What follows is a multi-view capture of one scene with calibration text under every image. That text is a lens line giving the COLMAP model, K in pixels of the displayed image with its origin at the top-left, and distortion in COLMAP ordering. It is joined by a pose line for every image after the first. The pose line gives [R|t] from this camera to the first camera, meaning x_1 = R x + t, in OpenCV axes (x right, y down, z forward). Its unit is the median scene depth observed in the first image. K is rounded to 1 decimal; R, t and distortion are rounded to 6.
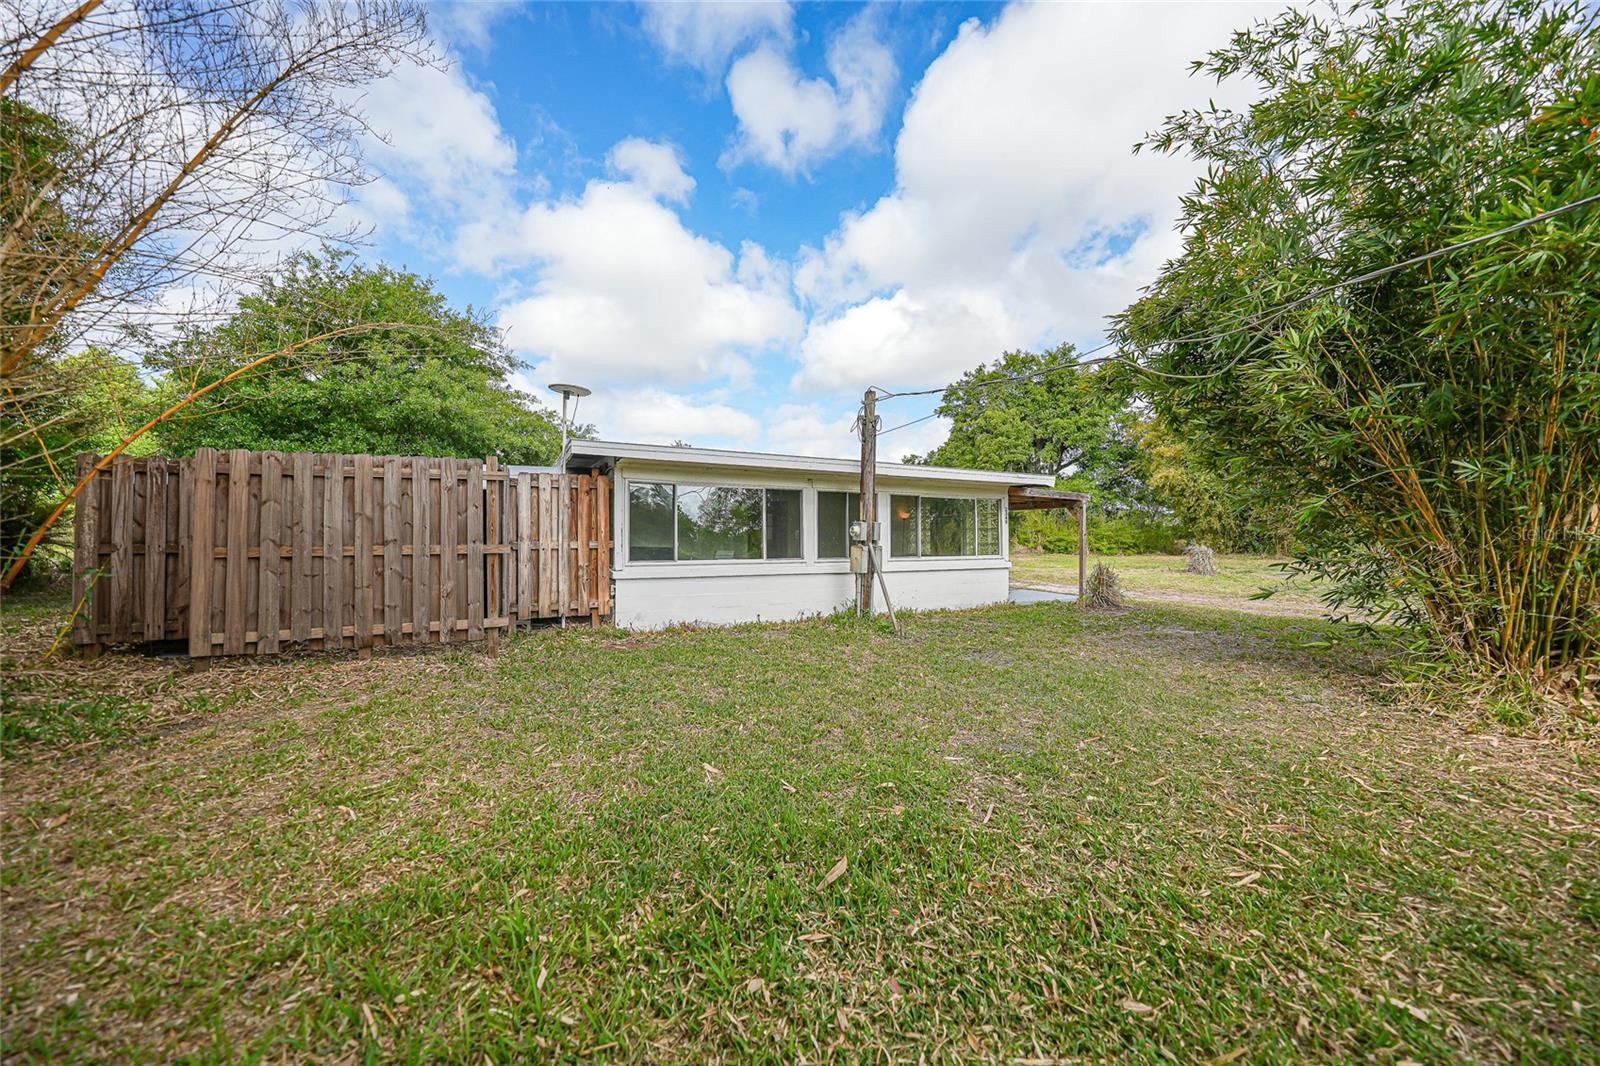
lens RADIAL K [[542.5, 0, 783.0], [0, 542.5, 537.0], [0, 0, 1]] dist [0.000912, -0.000006]
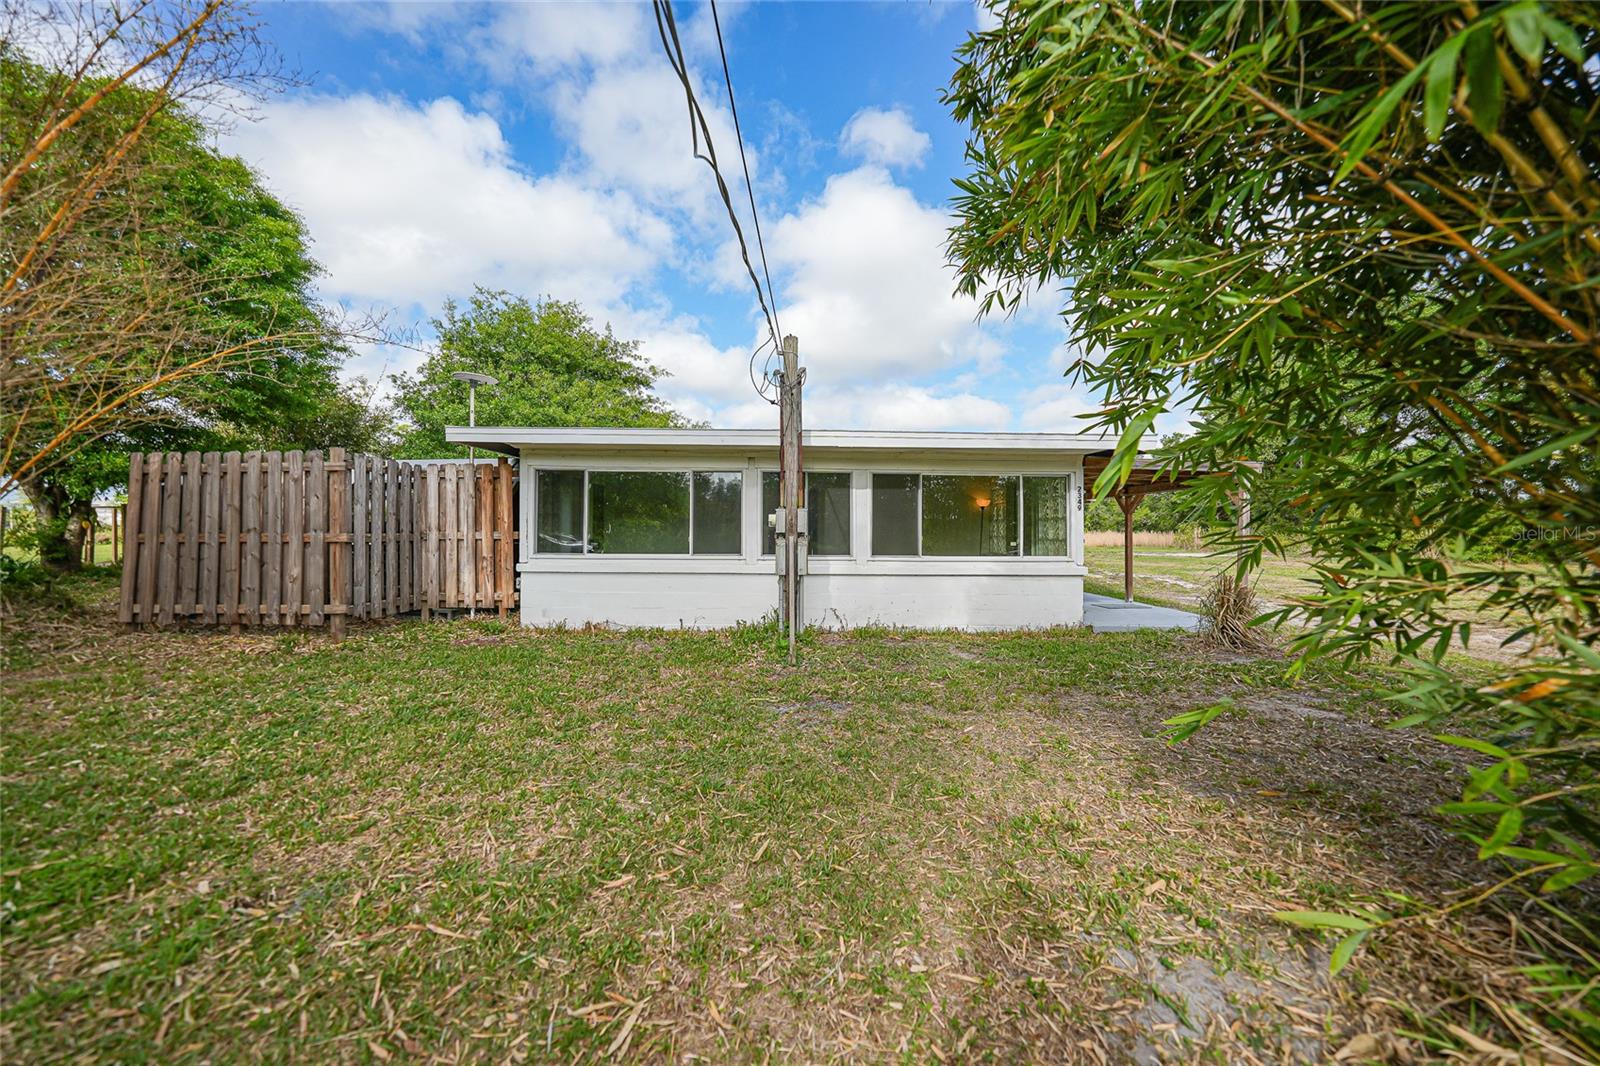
lens RADIAL K [[542.5, 0, 806.5], [0, 542.5, 540.5], [0, 0, 1]] dist [0.000912, -0.000006]
pose [[0.904888, 0.010466, -0.425521, 0.510508], [-0.003854, 0.999858, 0.016396, 0.004488], [0.425632, -0.013196, 0.904800, 0.320103]]
